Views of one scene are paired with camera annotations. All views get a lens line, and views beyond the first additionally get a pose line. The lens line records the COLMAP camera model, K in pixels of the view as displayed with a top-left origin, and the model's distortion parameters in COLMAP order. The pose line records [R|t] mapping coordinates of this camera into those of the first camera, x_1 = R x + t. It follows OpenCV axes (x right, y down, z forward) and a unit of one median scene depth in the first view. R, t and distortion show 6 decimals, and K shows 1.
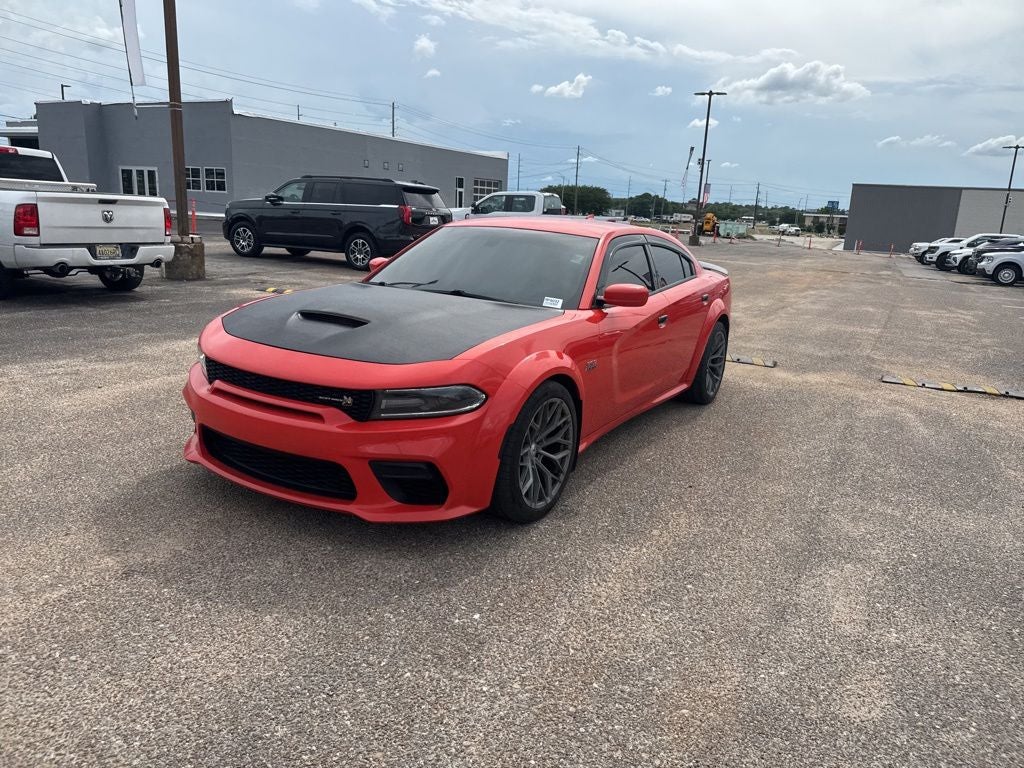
lens RADIAL K [[720.5, 0, 505.9], [0, 720.5, 381.6], [0, 0, 1]] dist [0.029699, -0.047152]
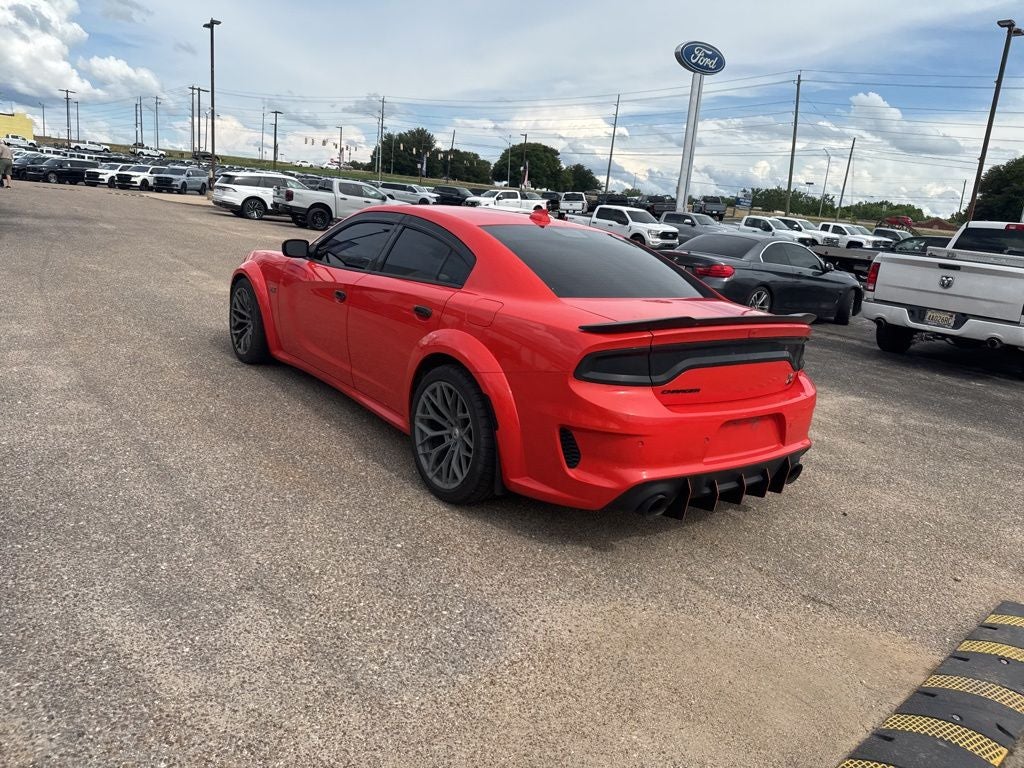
lens RADIAL K [[723.5, 0, 506.7], [0, 723.5, 384.3], [0, 0, 1]] dist [-0.006659, -0.001051]
pose [[-0.360712, 0.129968, -0.923578, 0.909794], [-0.329042, 0.908839, 0.256404, -0.259623], [0.872708, 0.396384, -0.285064, 1.336814]]
